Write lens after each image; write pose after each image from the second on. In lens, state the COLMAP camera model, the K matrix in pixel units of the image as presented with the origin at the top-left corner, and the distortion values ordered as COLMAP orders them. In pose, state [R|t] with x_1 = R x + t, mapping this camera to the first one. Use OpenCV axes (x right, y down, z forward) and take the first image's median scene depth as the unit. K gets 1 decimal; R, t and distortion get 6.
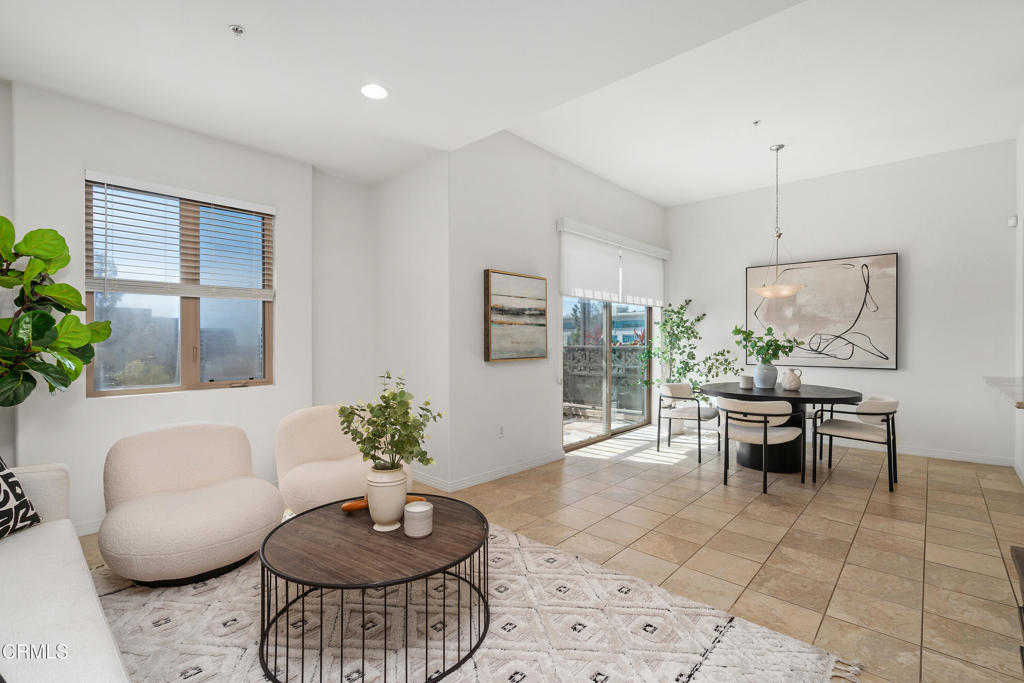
lens RADIAL K [[470.3, 0, 499.1], [0, 470.3, 341.0], [0, 0, 1]] dist [-0.001055, 0.001644]
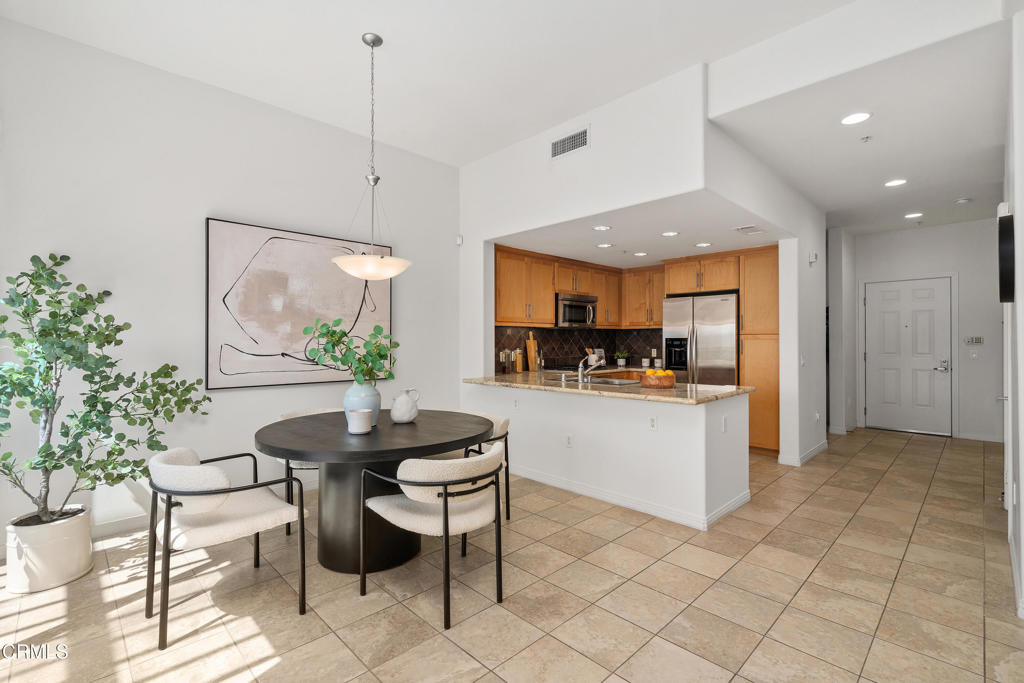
lens RADIAL K [[470.3, 0, 515.7], [0, 470.3, 341.0], [0, 0, 1]] dist [-0.001055, 0.001644]
pose [[0.037198, 0.006668, 0.999286, -0.026393], [0.006452, 0.999955, -0.006913, -0.003140], [-0.999287, 0.006705, 0.037153, 0.782015]]
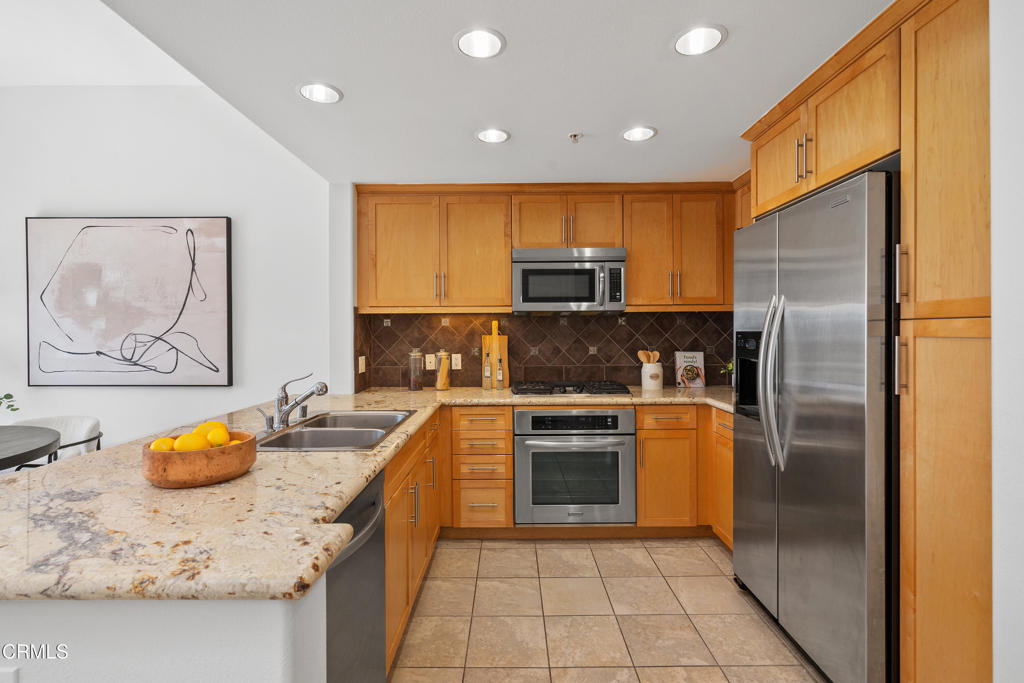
lens RADIAL K [[470.3, 0, 511.1], [0, 470.3, 334.4], [0, 0, 1]] dist [-0.001055, 0.001644]
pose [[0.739833, -0.001259, 0.672789, 0.735909], [0.002117, 0.999998, -0.000457, -0.015131], [-0.672787, 0.001763, 0.739834, 0.227218]]
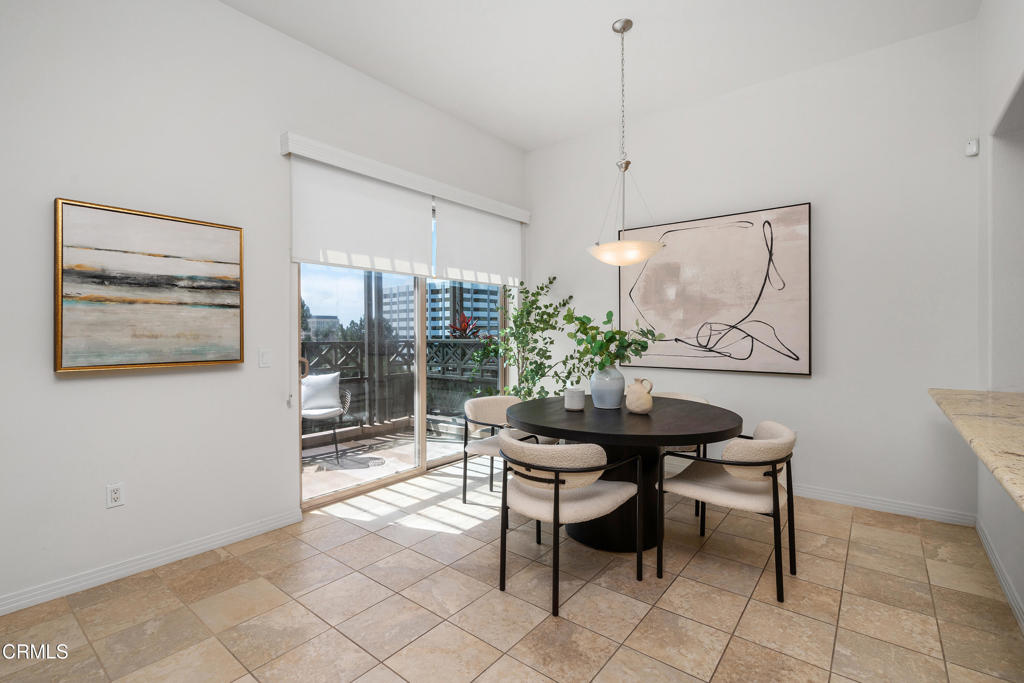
lens RADIAL K [[470.3, 0, 503.5], [0, 470.3, 330.1], [0, 0, 1]] dist [-0.001055, 0.001644]
pose [[0.997704, -0.000212, 0.067727, 0.384620], [0.000705, 0.999973, -0.007261, 0.000396], [-0.067724, 0.007293, 0.997677, 0.380038]]
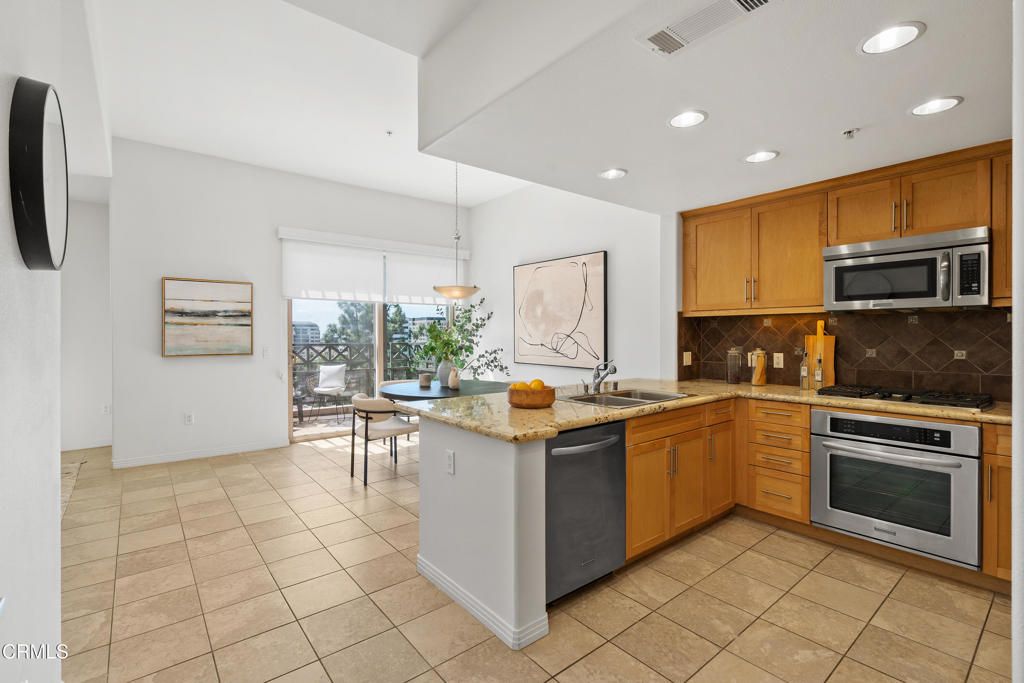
lens RADIAL K [[470.3, 0, 503.7], [0, 470.3, 337.9], [0, 0, 1]] dist [-0.001055, 0.001644]
pose [[0.987233, 0.004585, -0.159216, 0.848699], [-0.003331, 0.999961, 0.008144, -0.014446], [0.159247, -0.007509, 0.987210, 0.002273]]
